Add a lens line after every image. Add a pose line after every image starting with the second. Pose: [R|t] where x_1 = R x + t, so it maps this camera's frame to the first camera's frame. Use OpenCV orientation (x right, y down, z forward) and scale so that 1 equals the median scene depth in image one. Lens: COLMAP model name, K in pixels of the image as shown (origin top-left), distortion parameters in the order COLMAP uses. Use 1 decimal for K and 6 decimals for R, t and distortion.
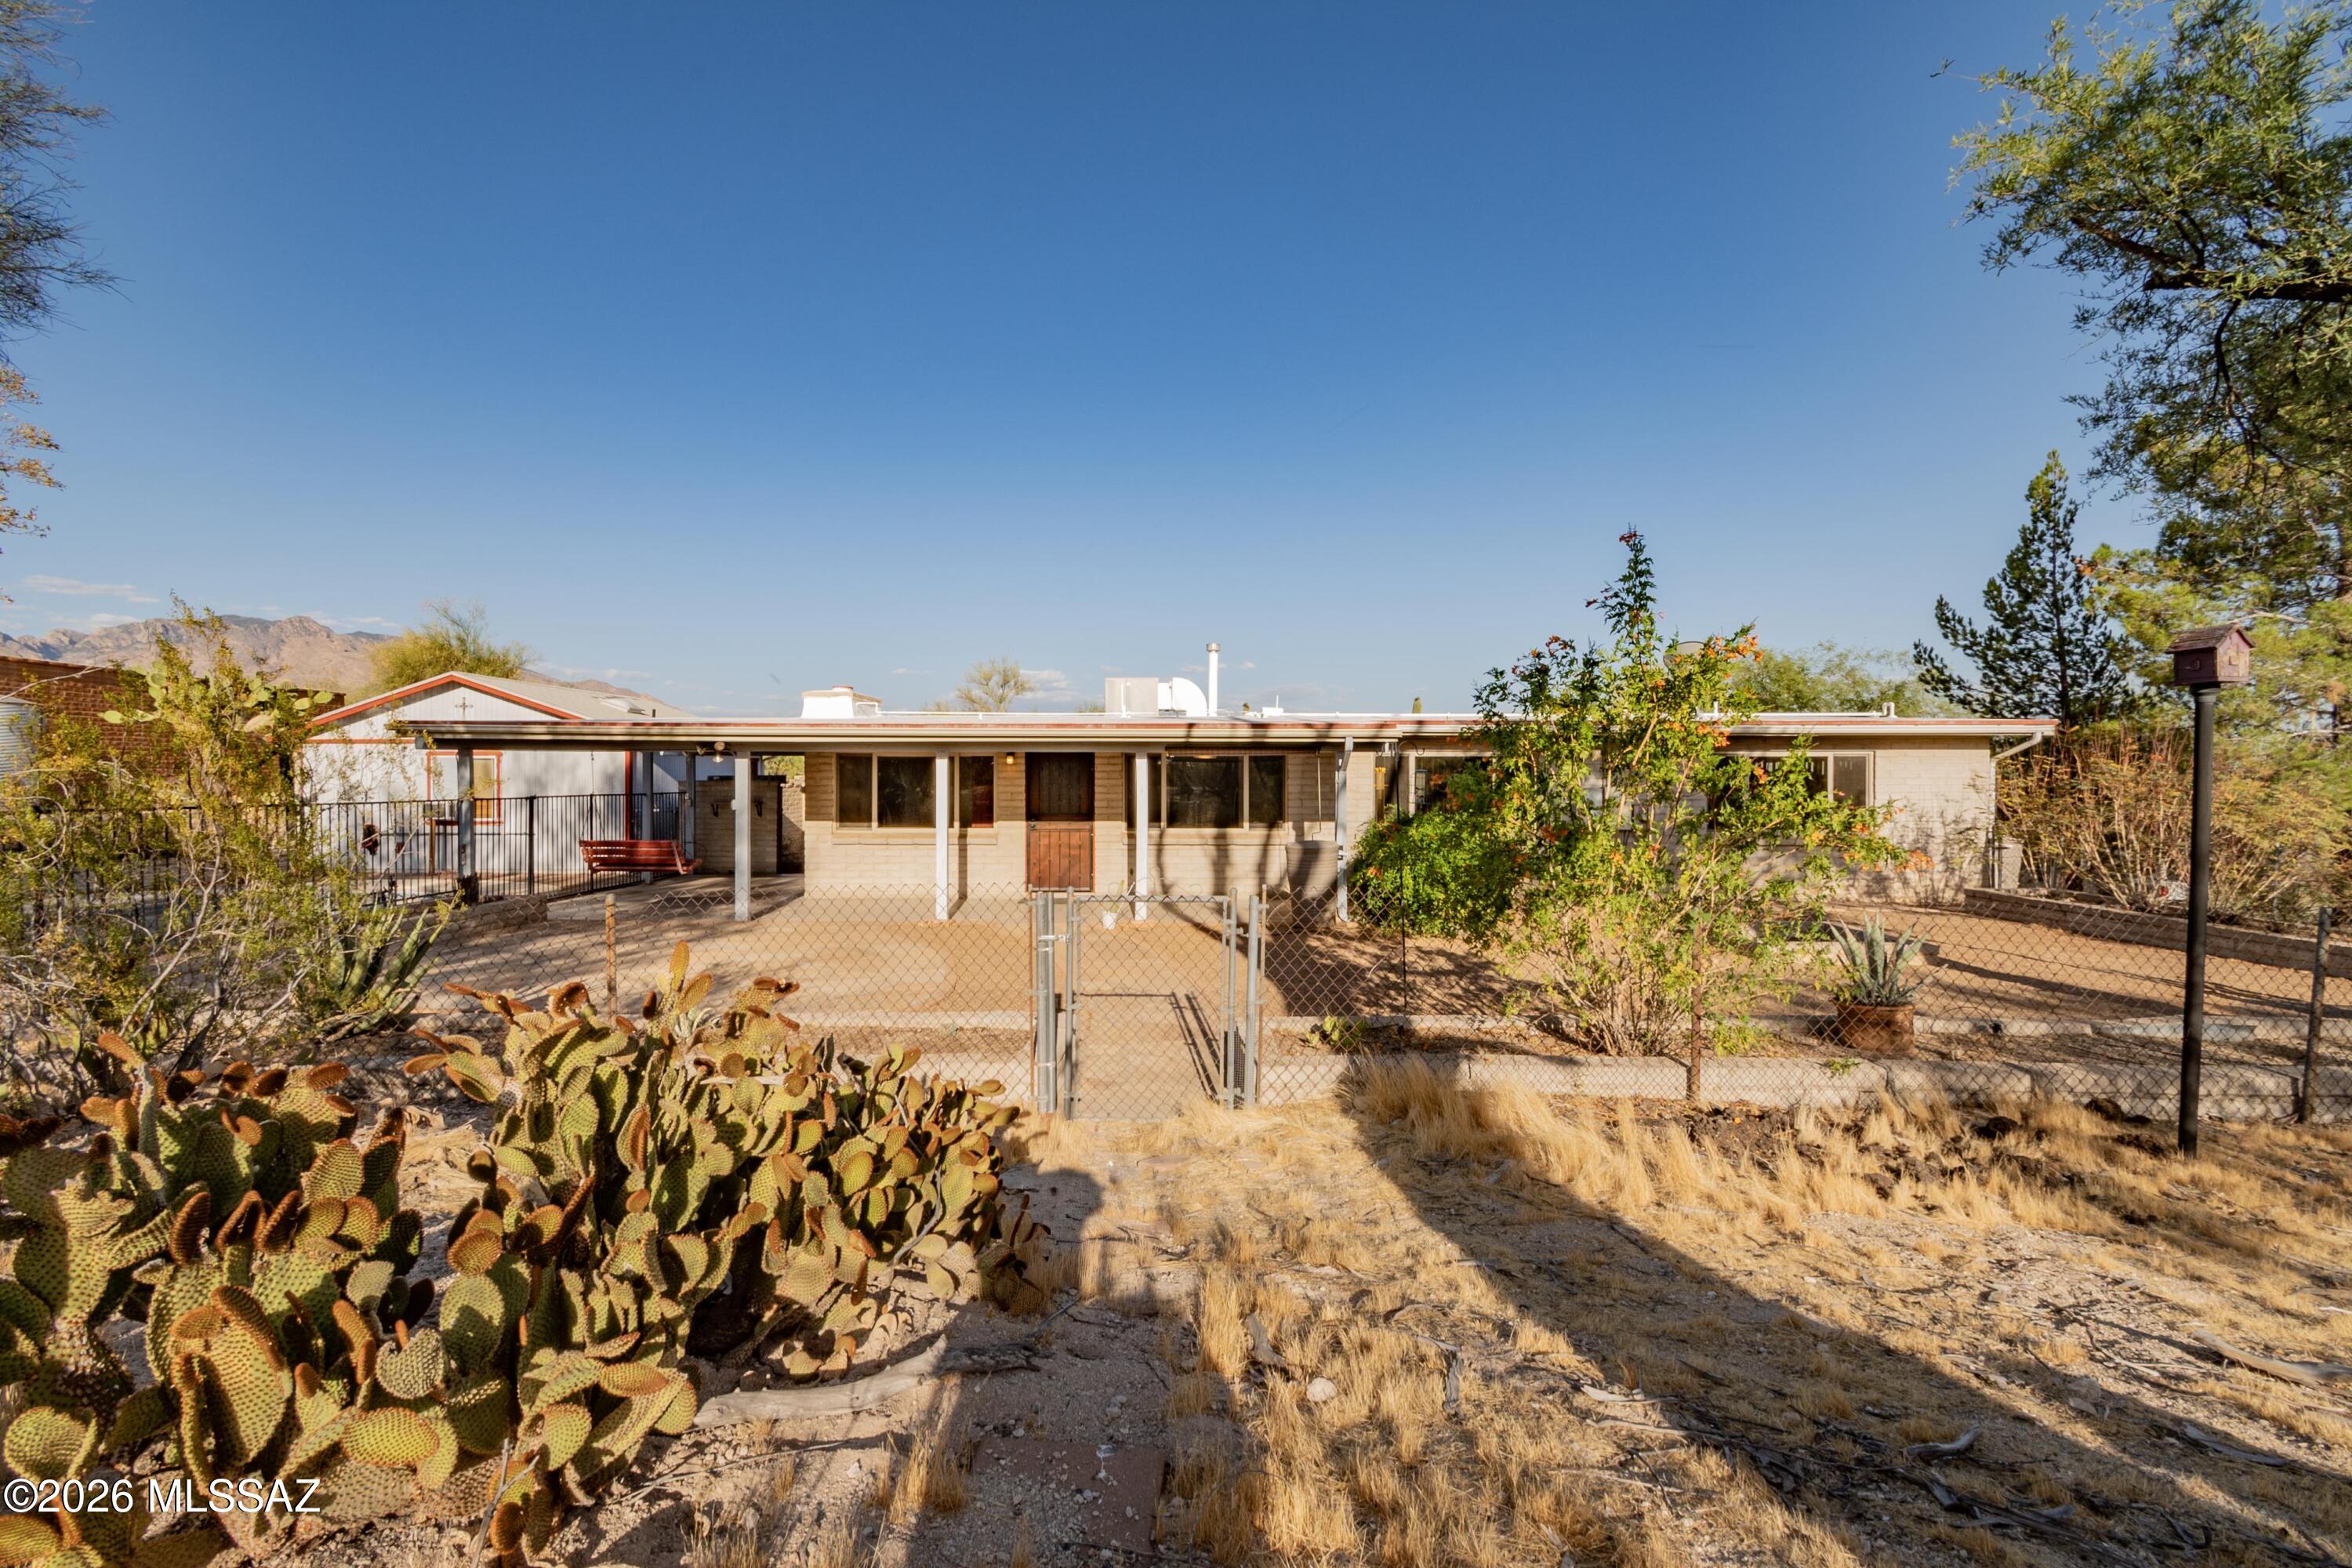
lens RADIAL K [[1044.8, 0, 1181.4], [0, 1044.8, 786.4], [0, 0, 1]] dist [-0.000065, -0.000215]
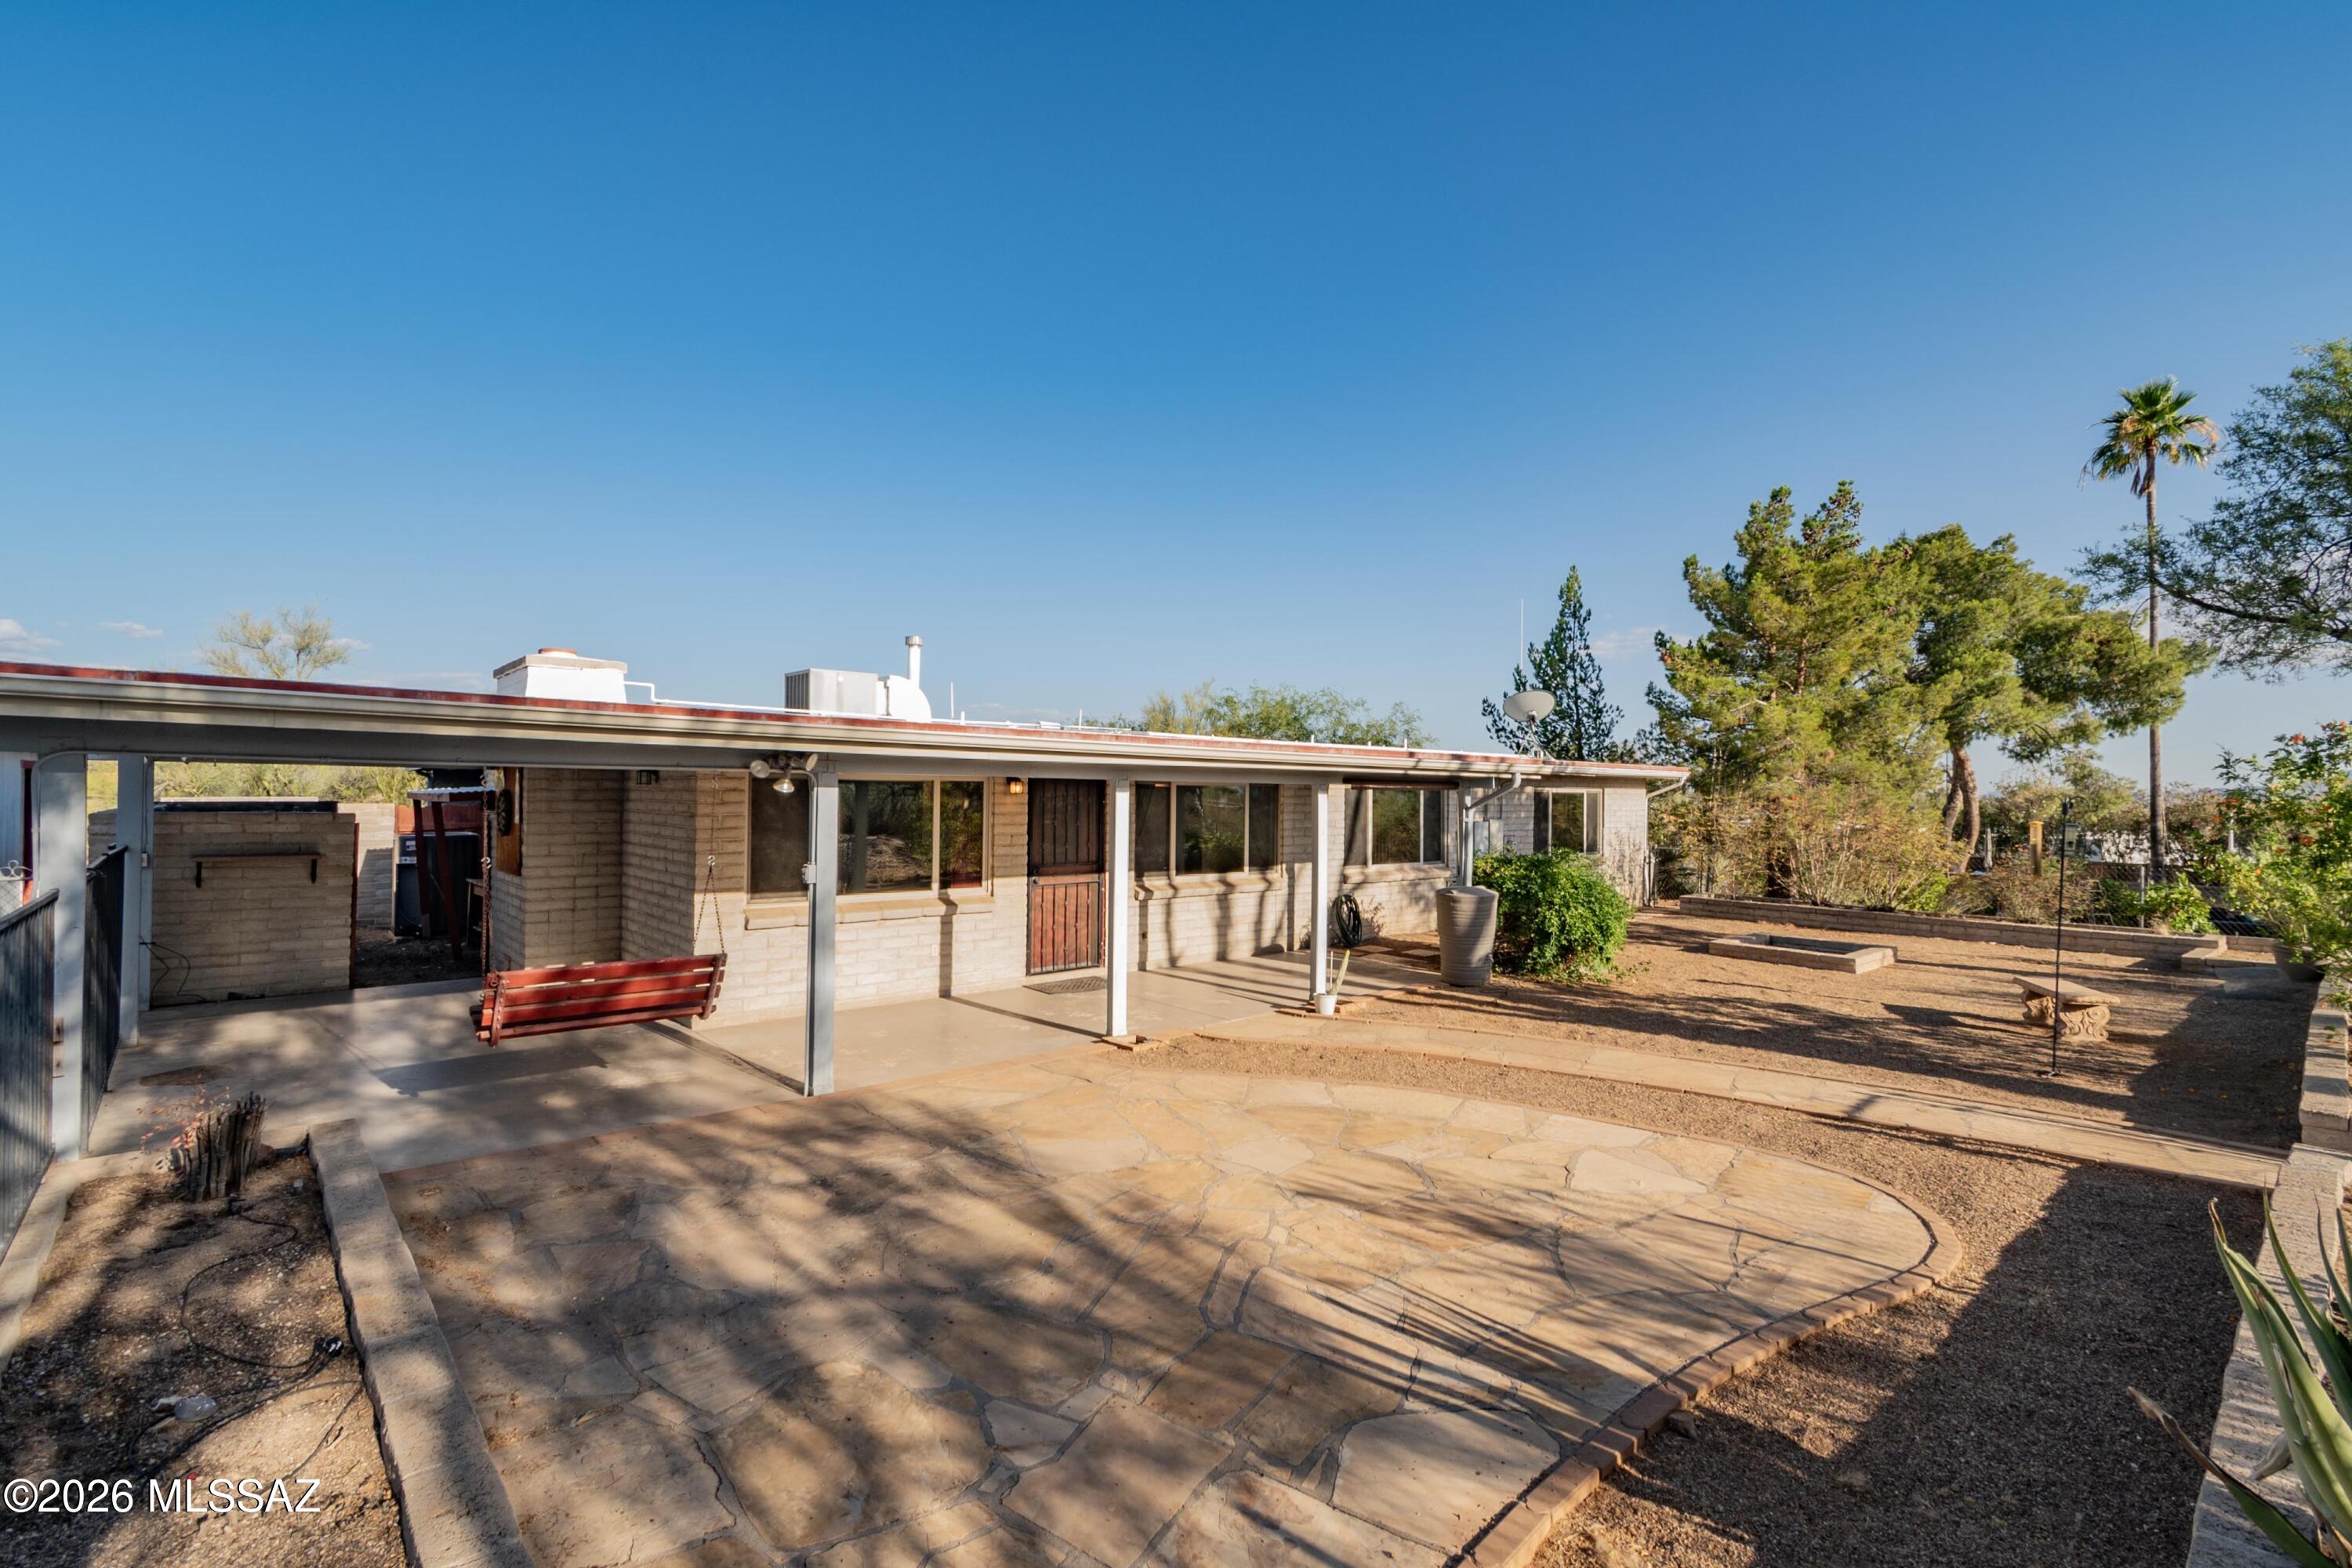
lens RADIAL K [[1044.8, 0, 1185.3], [0, 1044.8, 787.9], [0, 0, 1]] dist [-0.000065, -0.000215]
pose [[0.763320, 0.013893, 0.645871, -0.515979], [-0.005708, 0.999875, -0.014762, -0.015510], [-0.645996, 0.007581, 0.763303, 0.394228]]
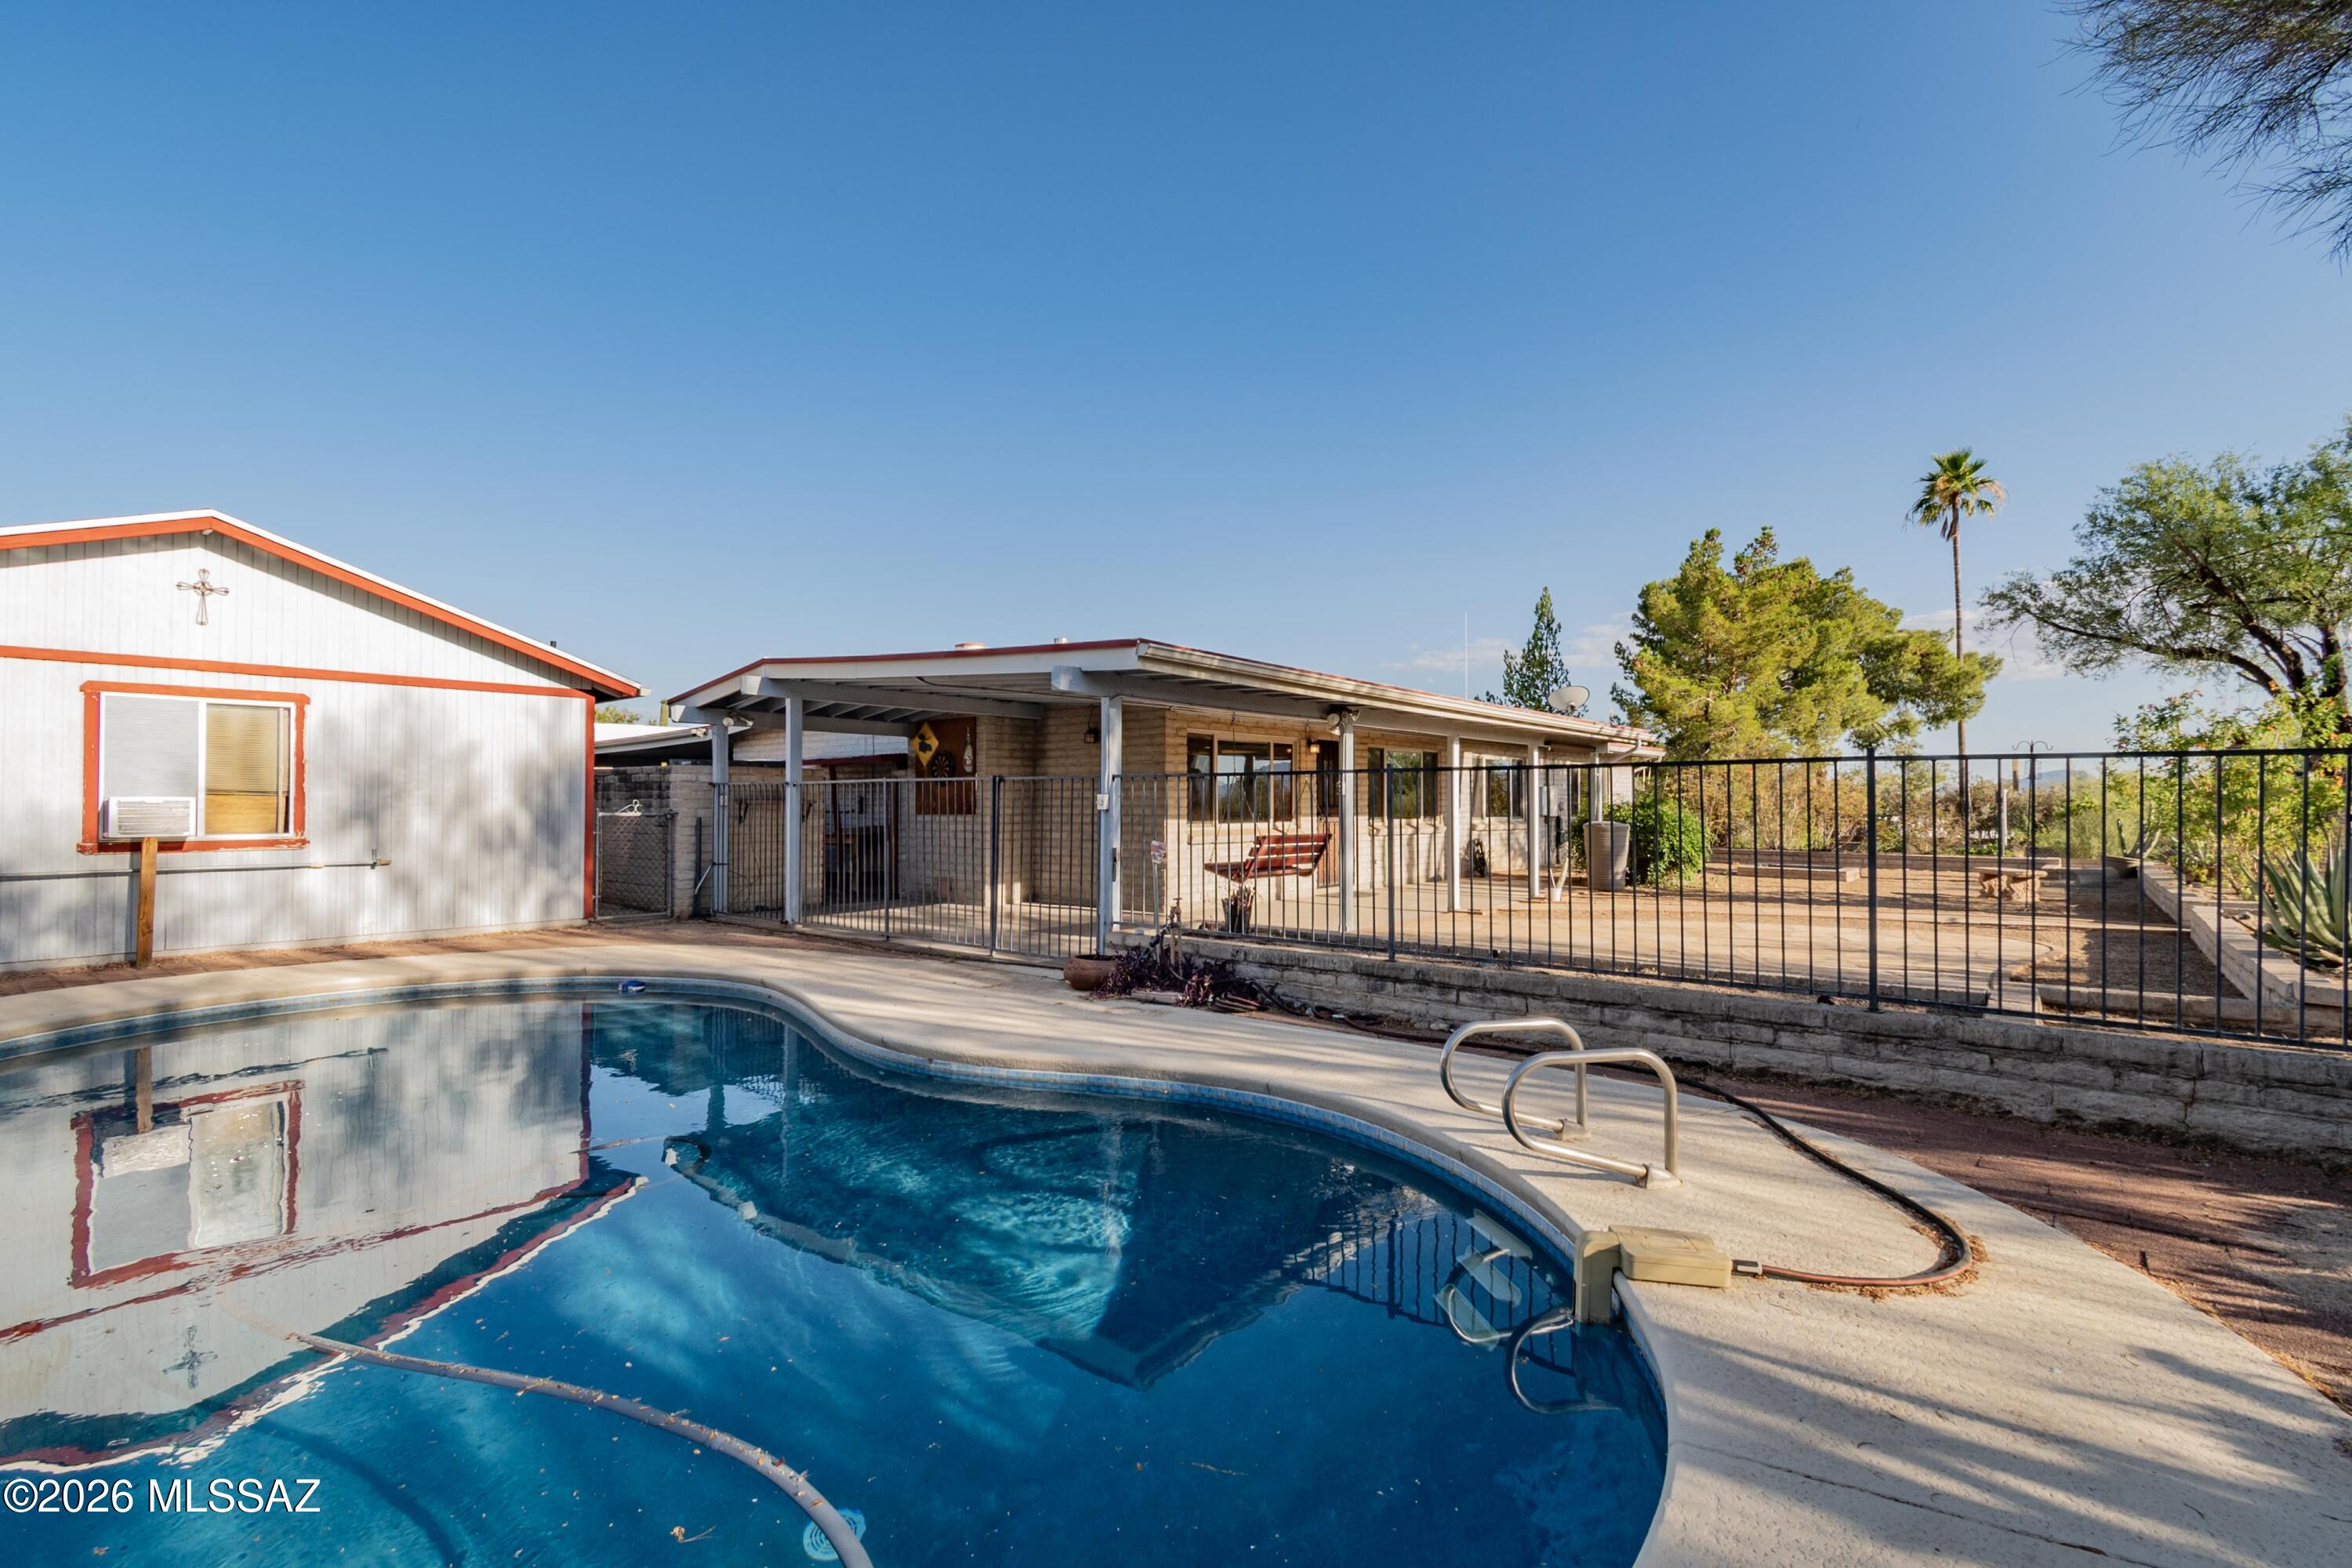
lens RADIAL K [[1044.8, 0, 1174.0], [0, 1044.8, 791.3], [0, 0, 1]] dist [-0.000065, -0.000215]
pose [[0.664480, 0.010015, 0.747239, -0.942309], [0.006184, 0.999802, -0.018899, 0.029269], [-0.747280, 0.017179, 0.664287, 0.461584]]
